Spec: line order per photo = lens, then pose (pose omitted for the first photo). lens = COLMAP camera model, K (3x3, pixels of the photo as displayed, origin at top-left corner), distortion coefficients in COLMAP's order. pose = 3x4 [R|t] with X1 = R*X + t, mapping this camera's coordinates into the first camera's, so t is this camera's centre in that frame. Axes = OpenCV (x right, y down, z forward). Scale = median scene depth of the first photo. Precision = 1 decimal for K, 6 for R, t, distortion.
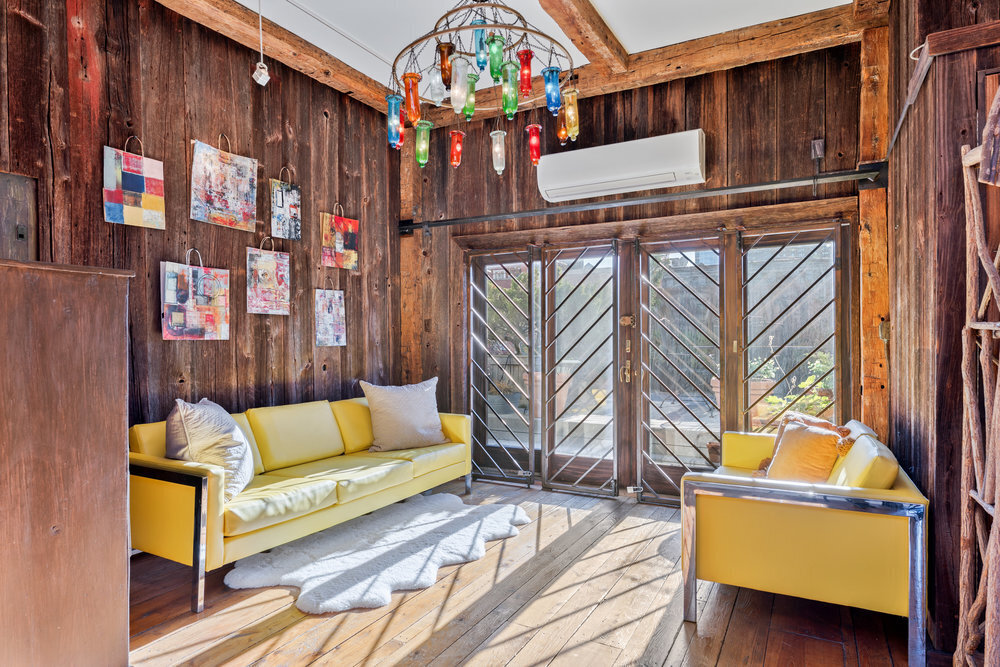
lens RADIAL K [[588.6, 0, 492.2], [0, 588.6, 349.7], [0, 0, 1]] dist [-0.000144, 0.000072]
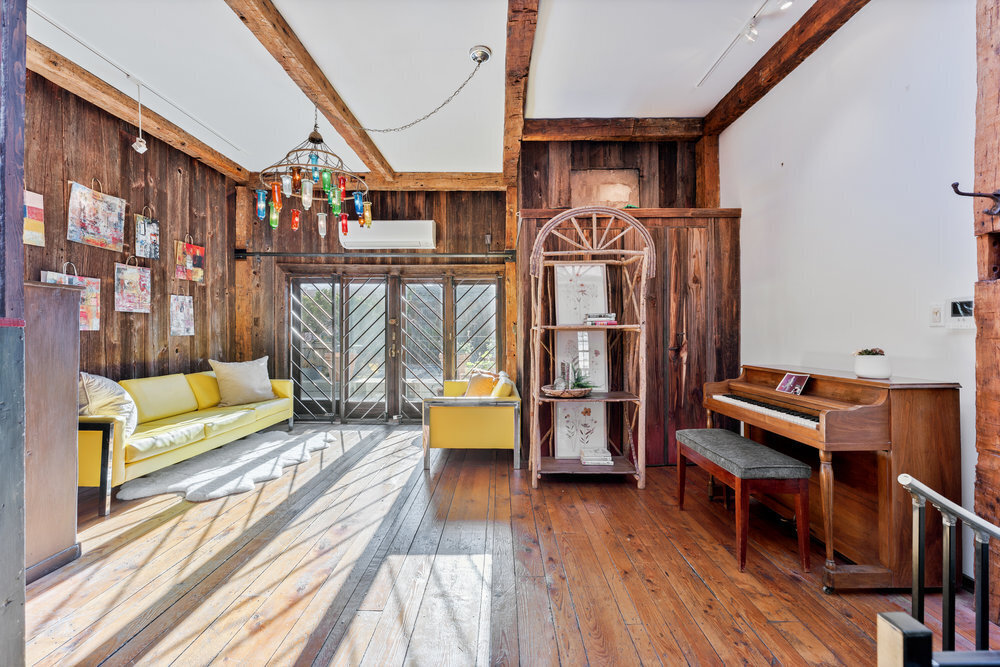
lens RADIAL K [[401.8, 0, 496.5], [0, 401.8, 332.4], [0, 0, 1]] dist [-0.001207, -0.000241]
pose [[0.881885, 0.006490, 0.471420, -0.068859], [0.001226, 0.999870, -0.016059, 0.003125], [-0.471463, 0.014741, 0.881762, -0.215889]]
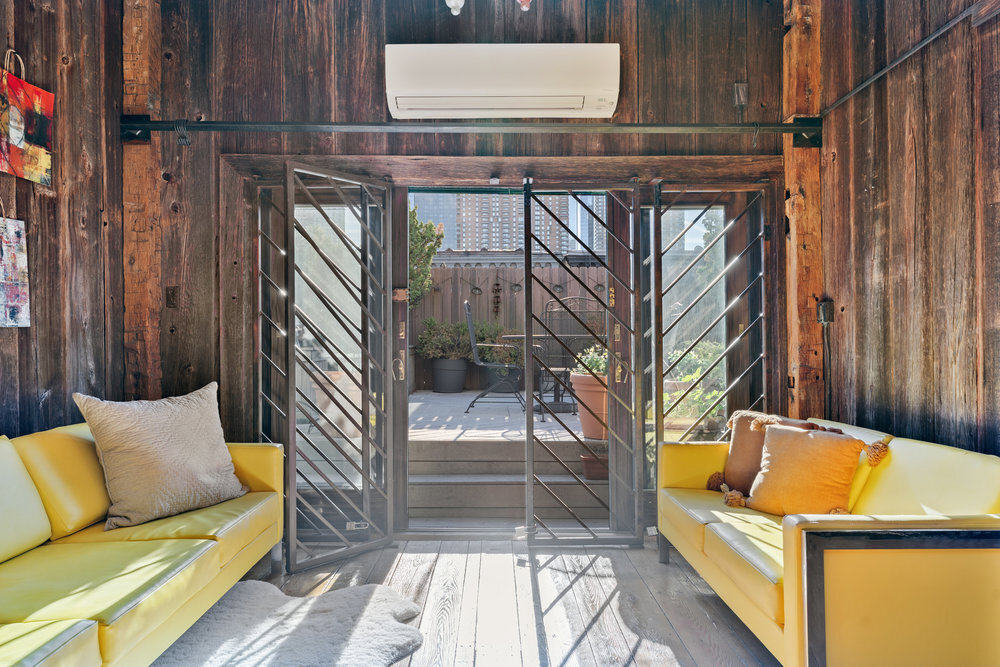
lens RADIAL K [[669.3, 0, 496.0], [0, 669.3, 337.1], [0, 0, 1]] dist [-0.002894, 0.003332]
pose [[0.877233, 0.002779, 0.480058, -0.188761], [0.003842, 0.999911, -0.012808, 0.012276], [-0.480050, 0.013080, 0.877143, 0.313688]]
